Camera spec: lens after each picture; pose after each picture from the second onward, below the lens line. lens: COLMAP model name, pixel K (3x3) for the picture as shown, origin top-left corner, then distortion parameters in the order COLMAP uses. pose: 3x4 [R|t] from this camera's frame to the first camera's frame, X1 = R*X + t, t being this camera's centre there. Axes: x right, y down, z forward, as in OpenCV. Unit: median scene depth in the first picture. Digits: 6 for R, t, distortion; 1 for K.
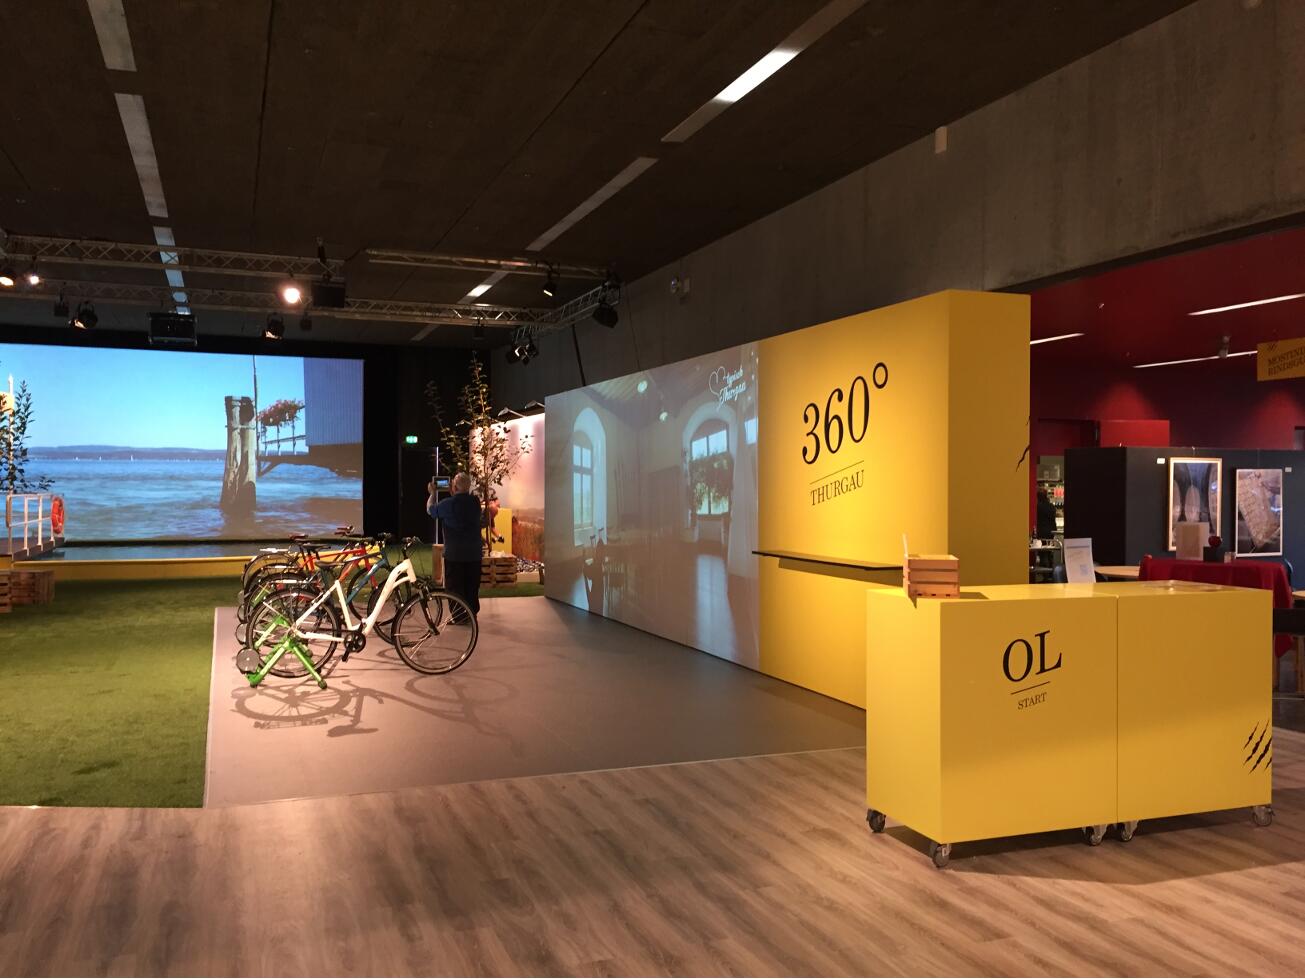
lens RADIAL K [[1119.2, 0, 653.7], [0, 1119.2, 490.4], [0, 0, 1]] dist [0.058668, -0.022869]
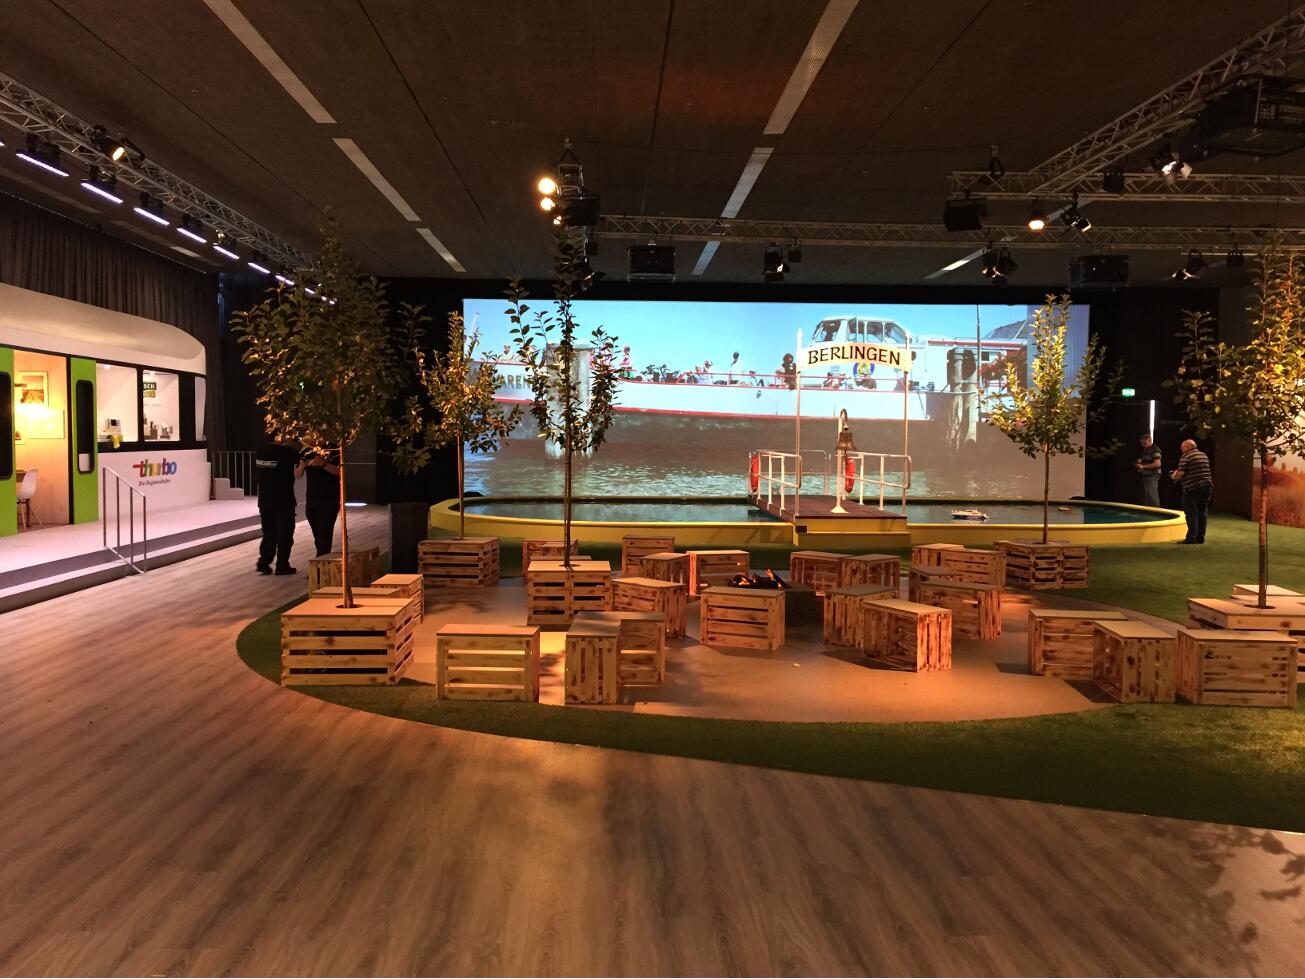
lens RADIAL K [[1119.2, 0, 653.9], [0, 1119.2, 497.3], [0, 0, 1]] dist [0.058668, -0.022869]
pose [[0.947399, 0.019511, -0.319461, -0.307765], [-0.003984, 0.998782, 0.049187, -0.004559], [0.320031, -0.045327, 0.946322, 0.015434]]
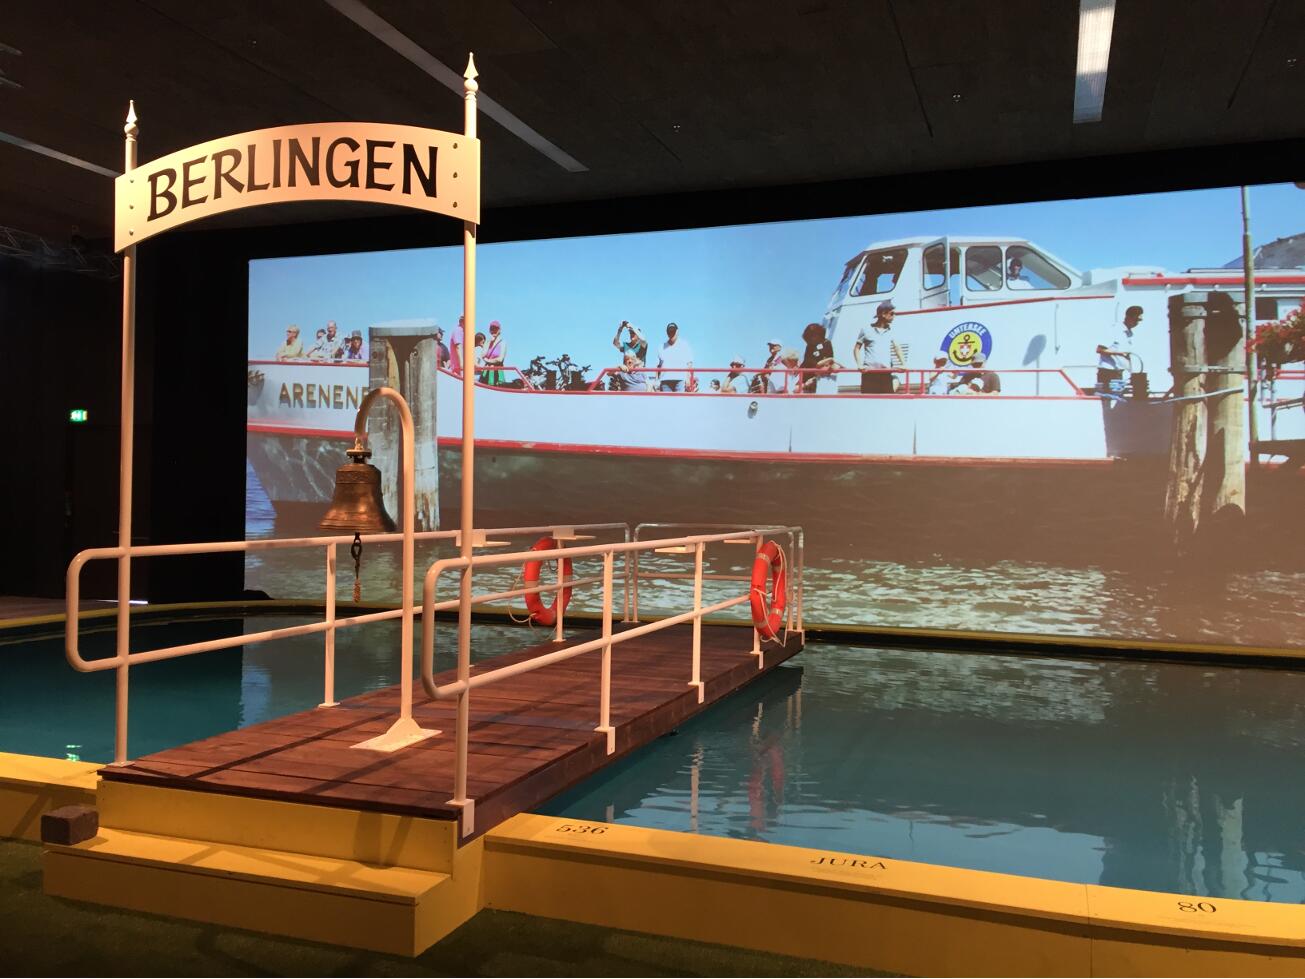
lens RADIAL K [[1119.2, 0, 649.2], [0, 1119.2, 477.0], [0, 0, 1]] dist [0.058668, -0.022869]
pose [[0.760667, -0.005730, -0.649117, -0.254156], [-0.012728, 0.999637, -0.023739, -0.005338], [0.649018, 0.026319, 0.760318, 0.561374]]
